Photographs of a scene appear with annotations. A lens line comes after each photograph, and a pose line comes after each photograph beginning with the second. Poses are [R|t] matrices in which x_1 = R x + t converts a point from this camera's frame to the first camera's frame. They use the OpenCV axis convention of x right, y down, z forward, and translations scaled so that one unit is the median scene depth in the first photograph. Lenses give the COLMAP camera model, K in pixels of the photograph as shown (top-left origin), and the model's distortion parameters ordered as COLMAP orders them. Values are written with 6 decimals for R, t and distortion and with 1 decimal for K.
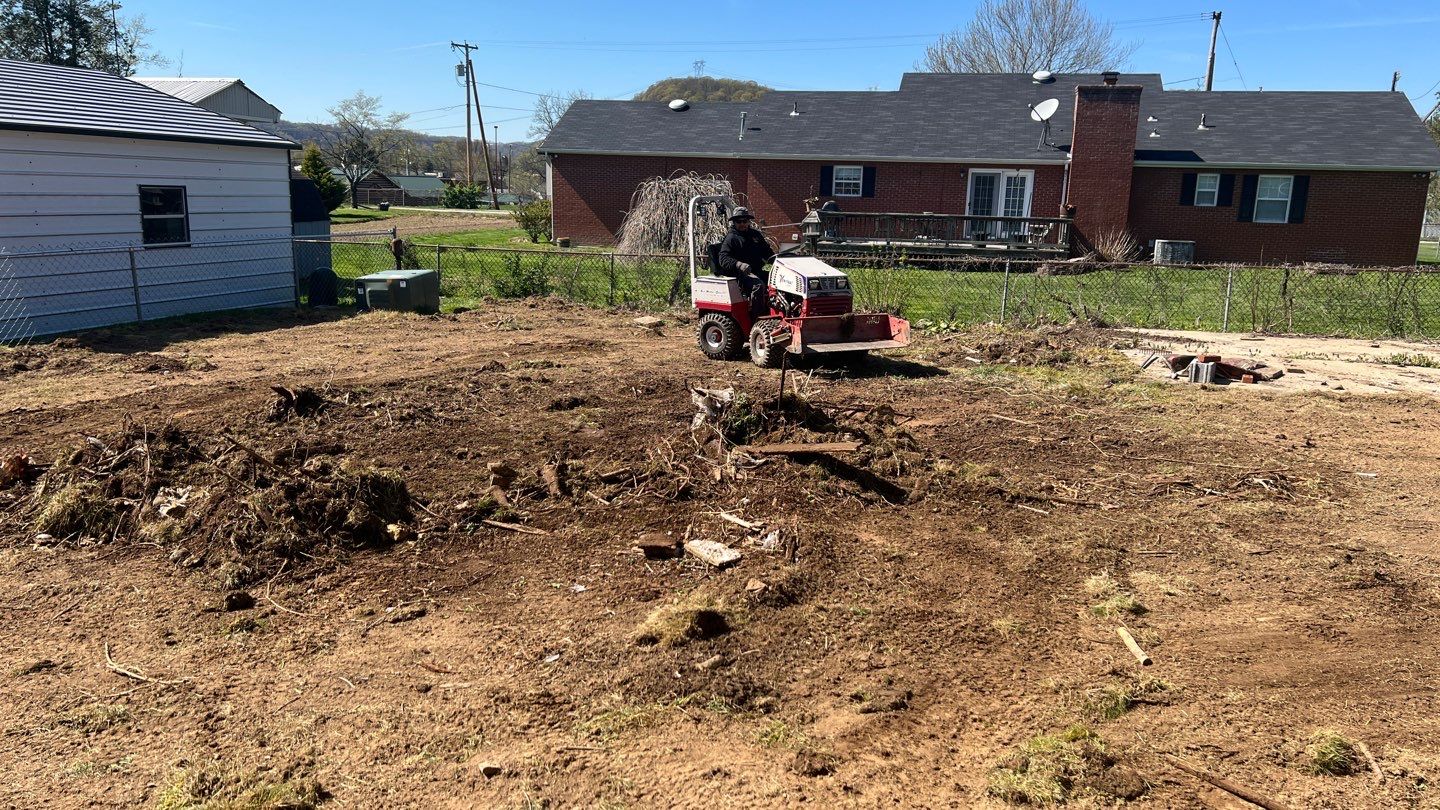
lens RADIAL K [[1084.2, 0, 720.0], [0, 1084.2, 405.0], [0, 0, 1]] dist [0.062176, -0.072029]
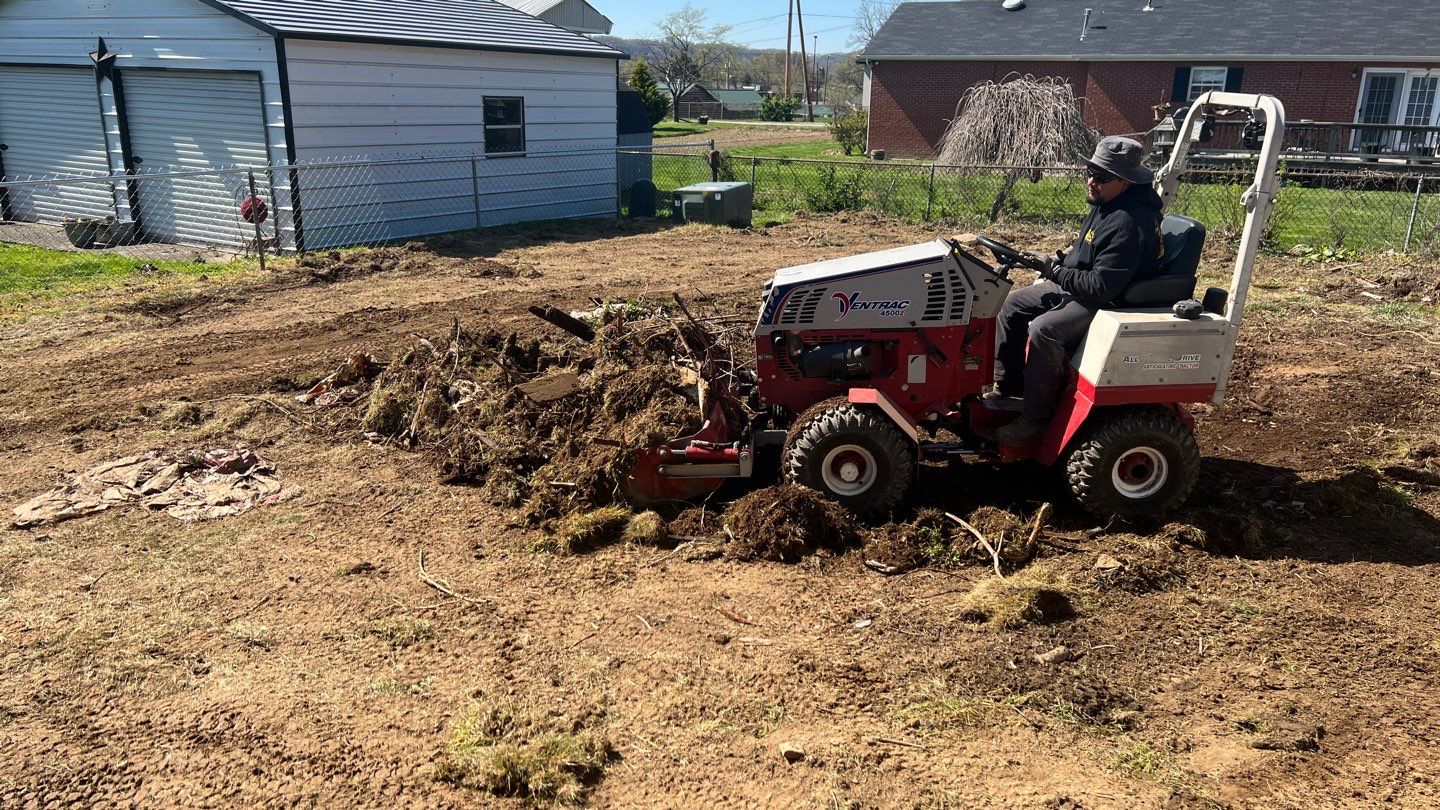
lens RADIAL K [[1084.2, 0, 720.0], [0, 1084.2, 405.0], [0, 0, 1]] dist [0.062176, -0.072029]
pose [[0.961261, 0.067418, -0.267267, -0.035442], [-0.047059, 0.995532, 0.081868, -0.008384], [0.271592, -0.066119, 0.960139, 0.114679]]
